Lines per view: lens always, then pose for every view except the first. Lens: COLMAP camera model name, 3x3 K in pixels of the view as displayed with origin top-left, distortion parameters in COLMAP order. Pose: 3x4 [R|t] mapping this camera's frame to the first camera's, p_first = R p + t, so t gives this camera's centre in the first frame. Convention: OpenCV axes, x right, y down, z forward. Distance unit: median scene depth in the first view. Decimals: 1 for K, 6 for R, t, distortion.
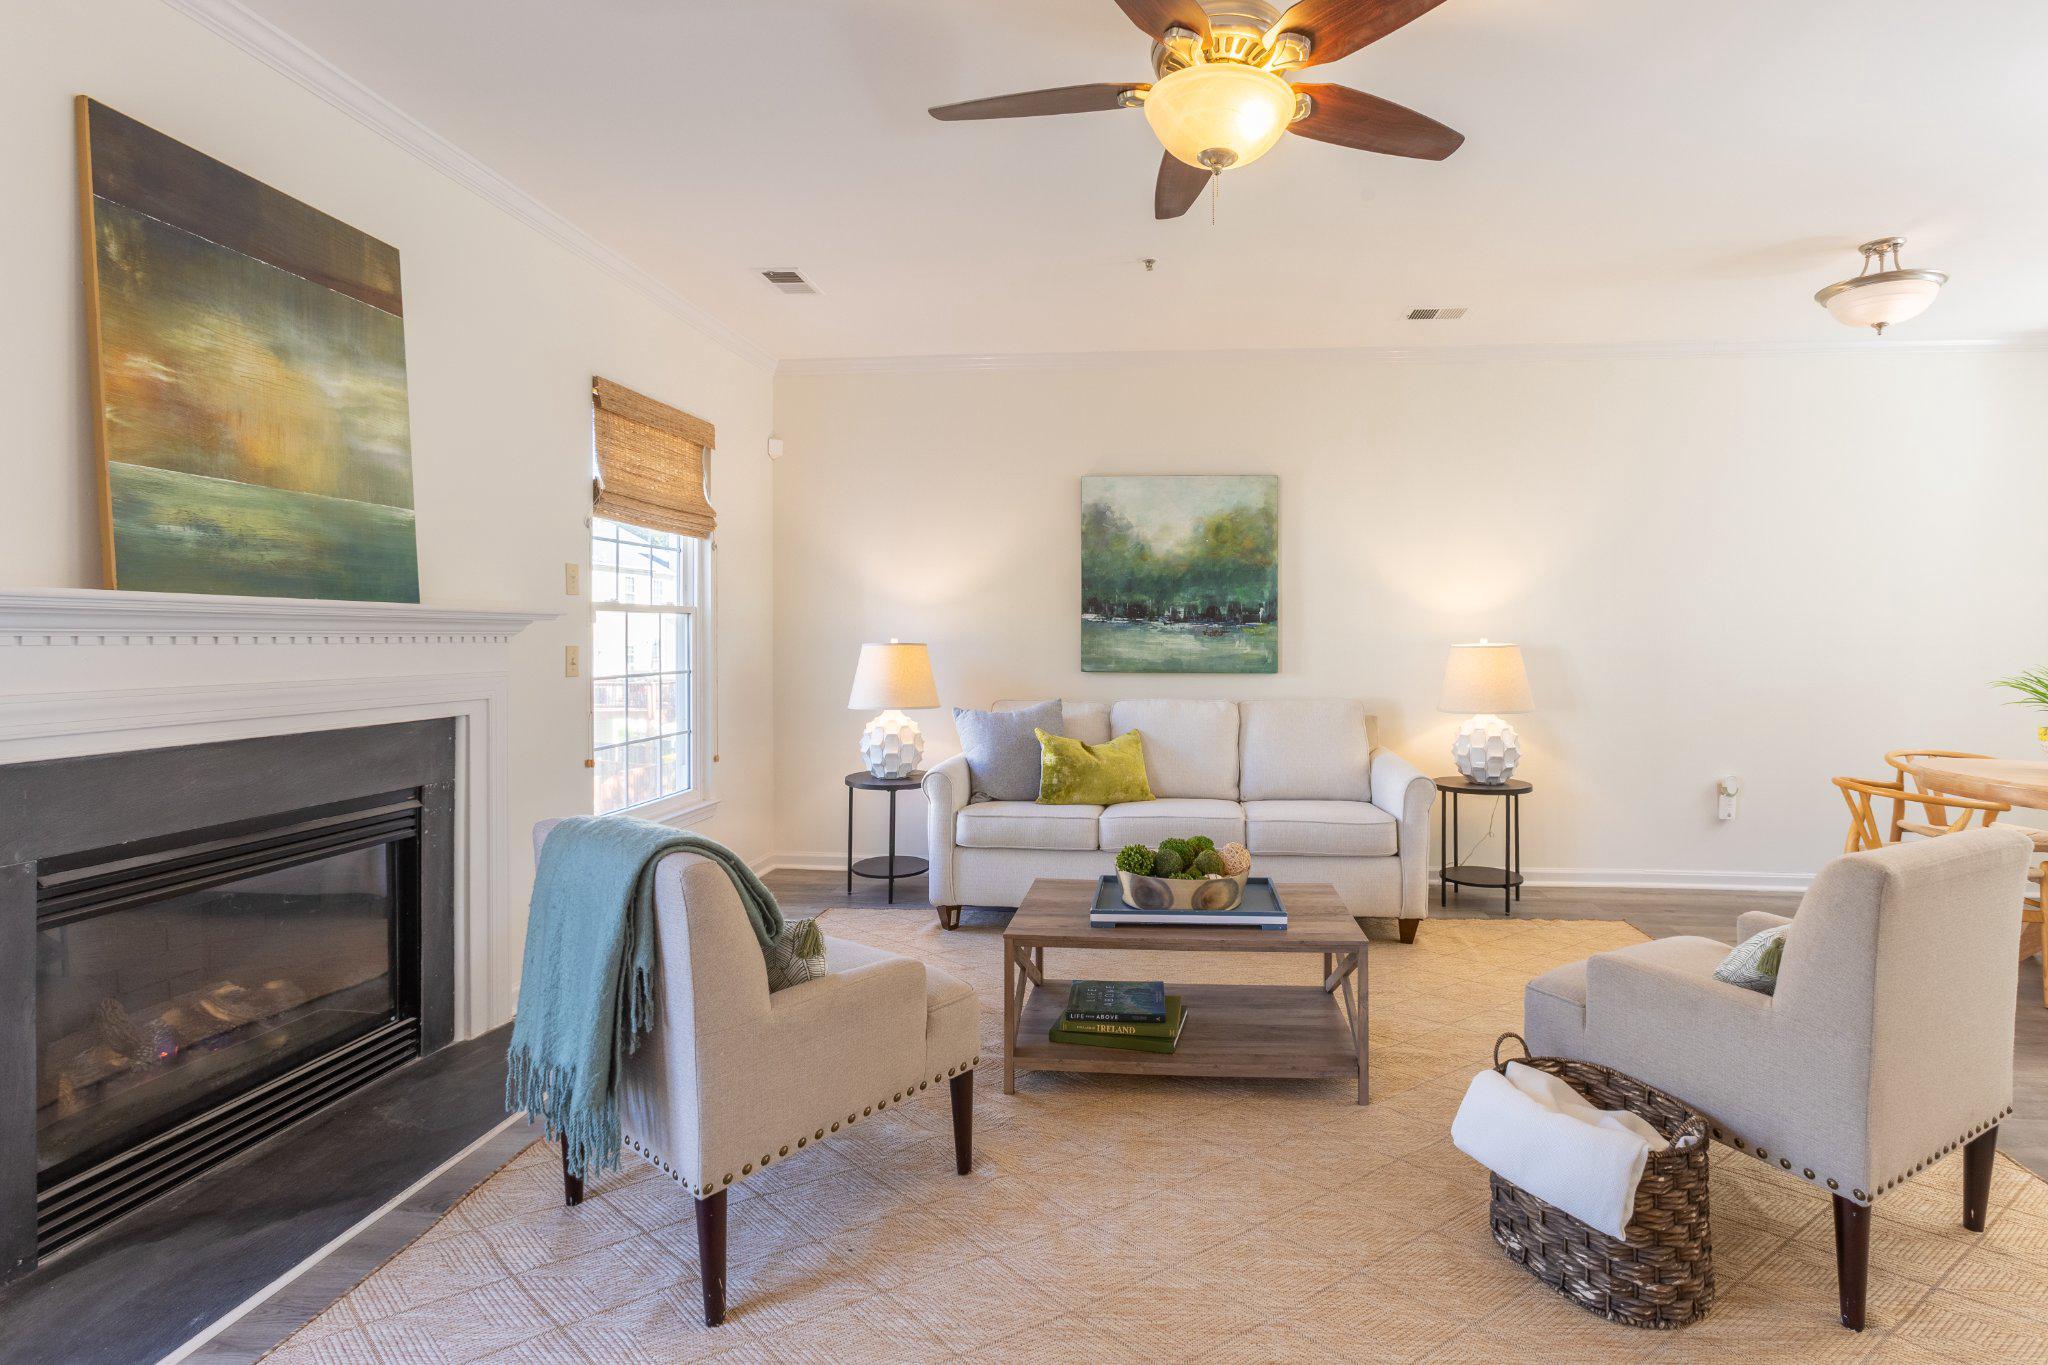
lens RADIAL K [[911.6, 0, 1029.9], [0, 911.6, 643.4], [0, 0, 1]] dist [-0.001542, -0.000209]
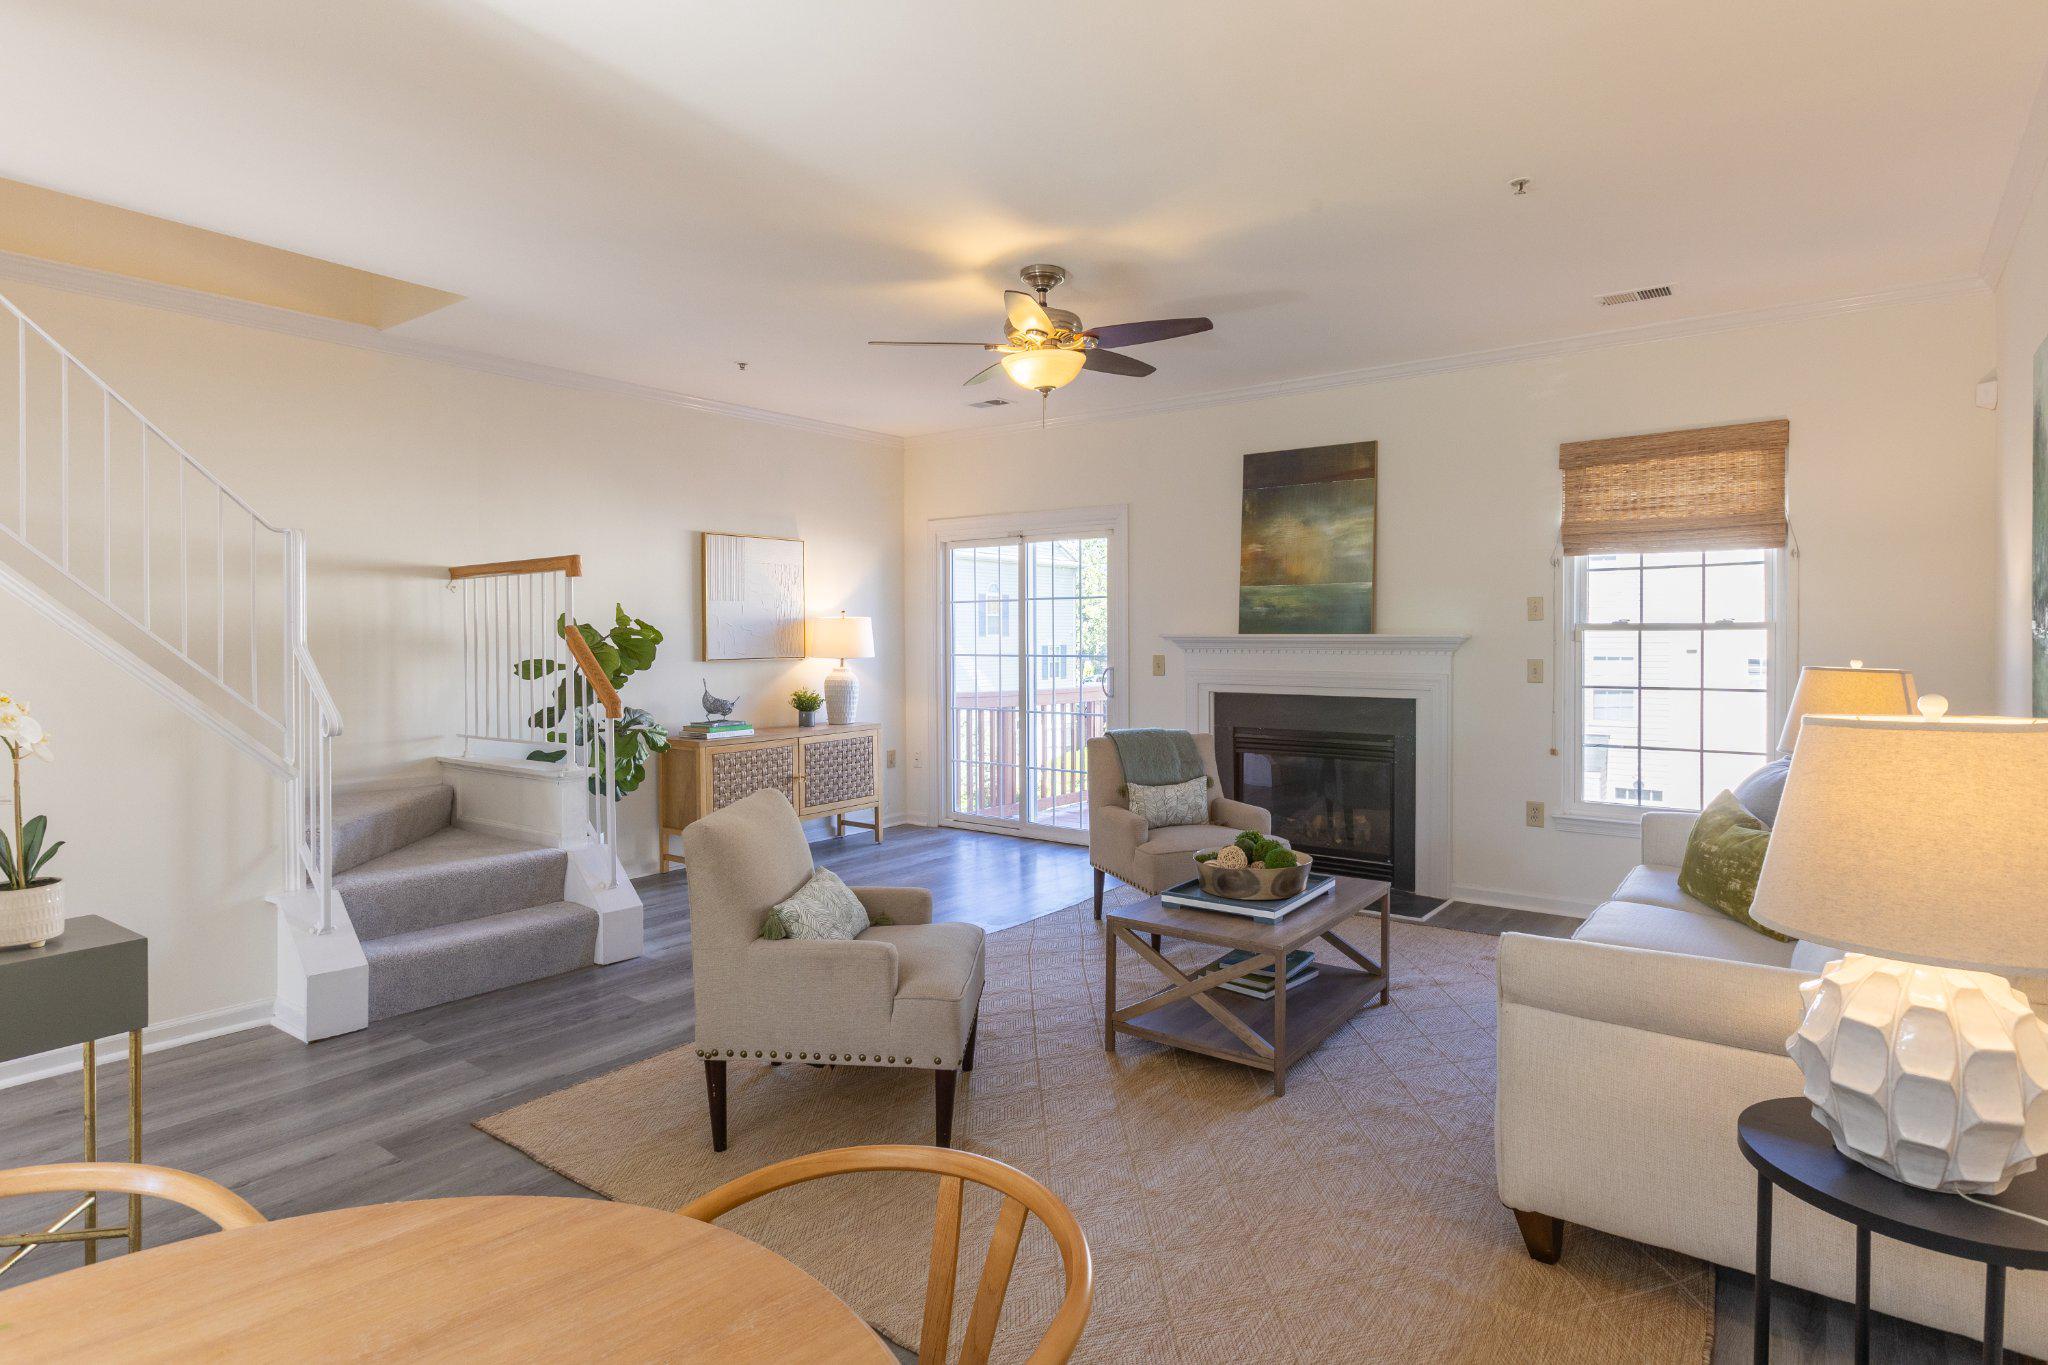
lens RADIAL K [[1059.2, 0, 1019.5], [0, 1059.2, 648.3], [0, 0, 1]] dist [-0.035325, 0.000070]
pose [[-0.475736, 0.007392, -0.879557, 1.696676], [-0.010358, 0.999848, 0.014005, -0.041089], [0.879527, 0.015774, -0.475588, 1.549260]]
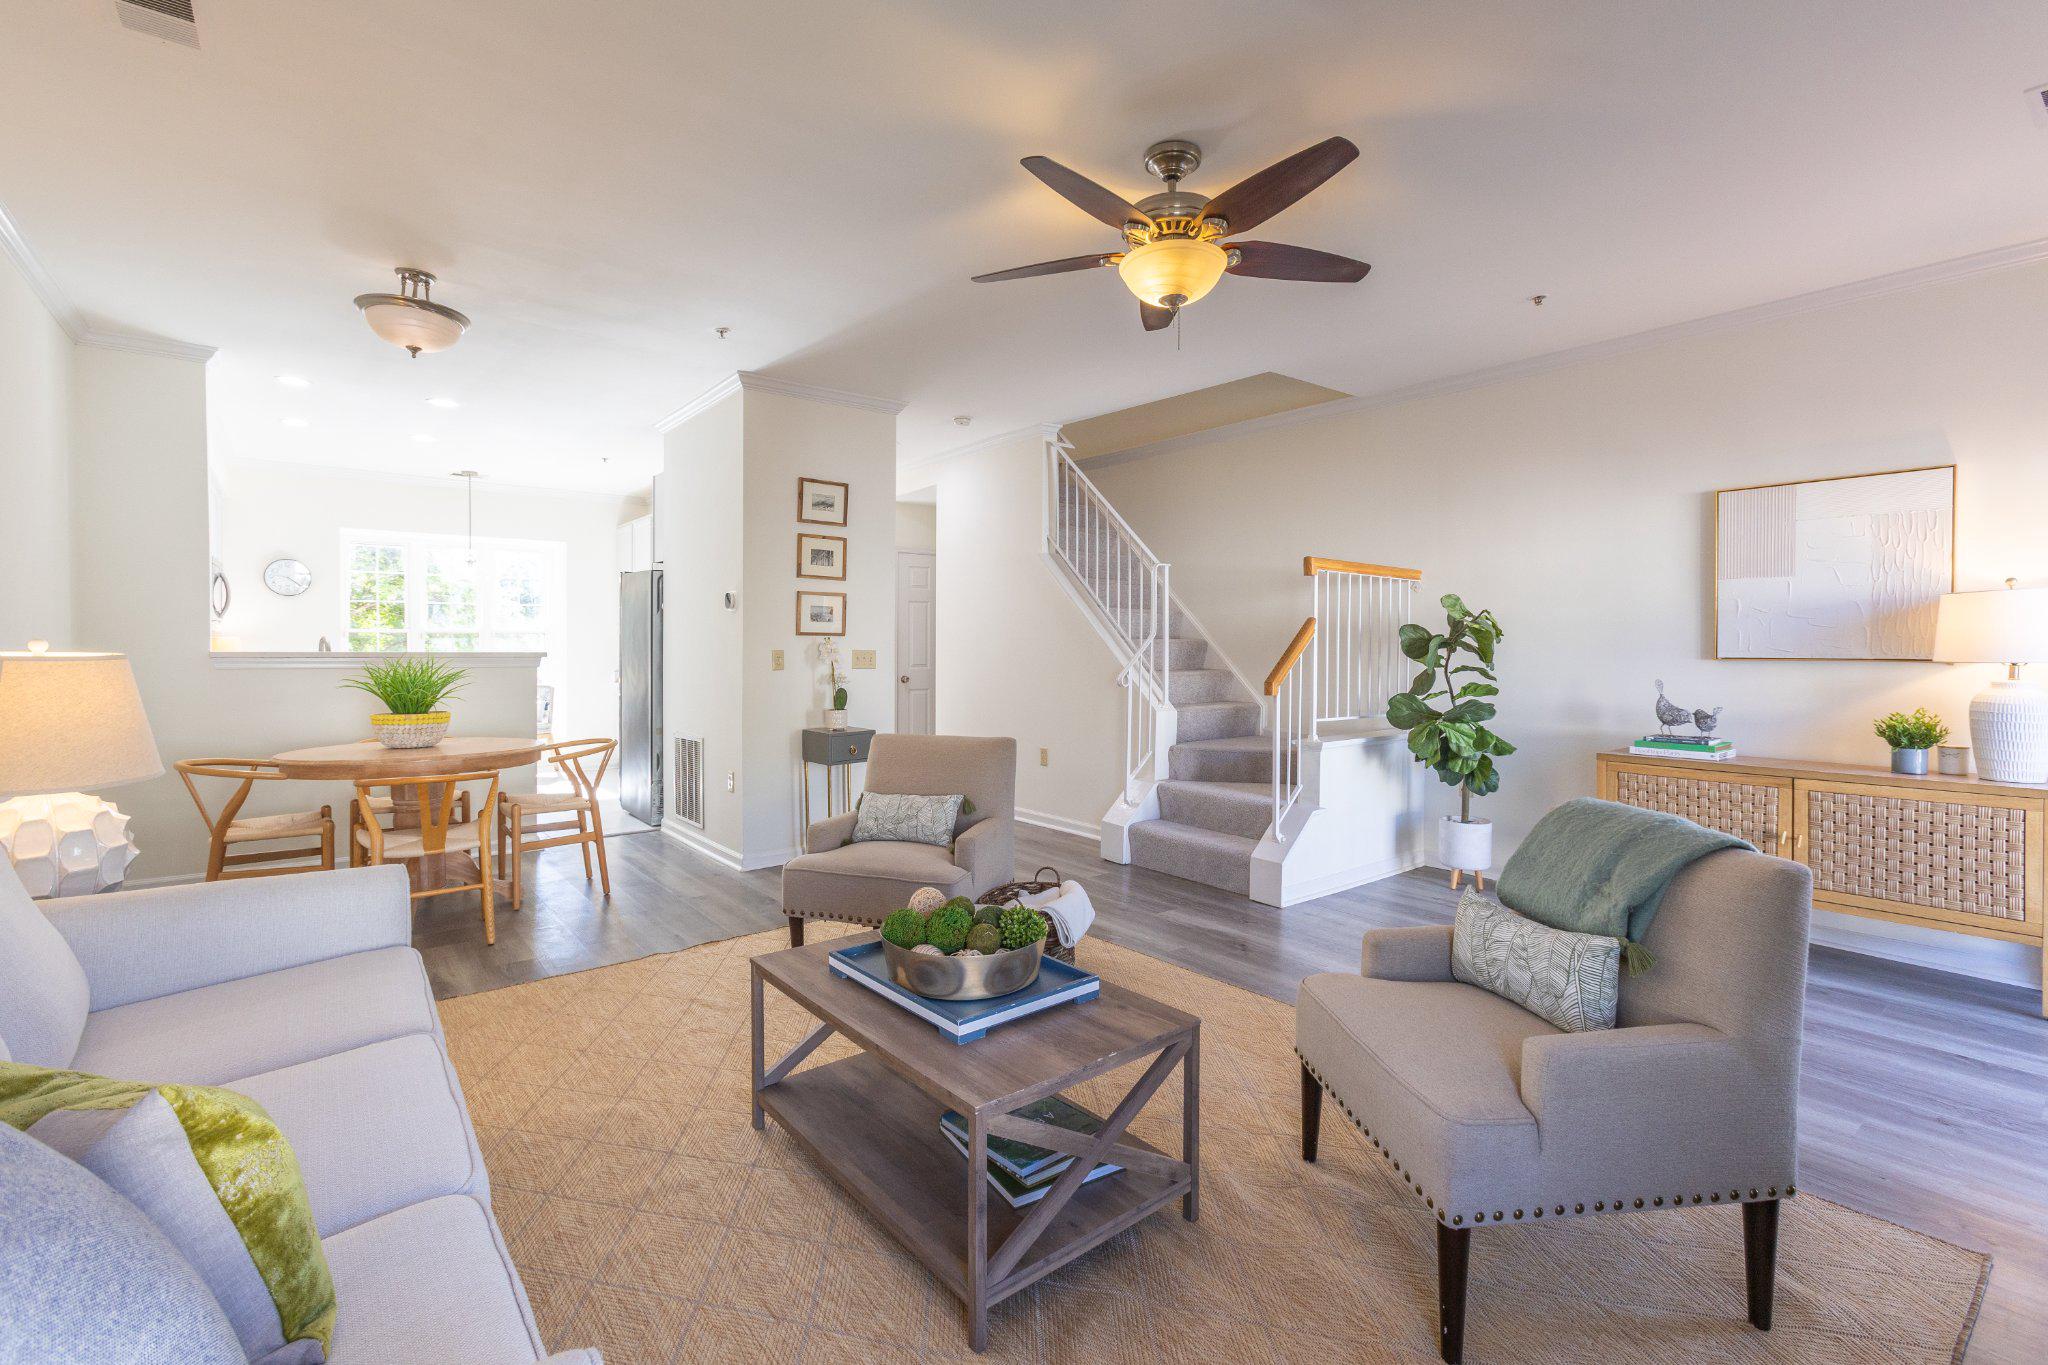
lens RADIAL K [[911.6, 0, 1029.9], [0, 911.6, 643.4], [0, 0, 1]] dist [-0.001542, -0.000209]
pose [[-0.725578, -0.007033, 0.688104, -0.389854], [0.001553, 0.999928, 0.011857, -0.016404], [-0.688138, 0.009672, -0.725515, 1.730903]]
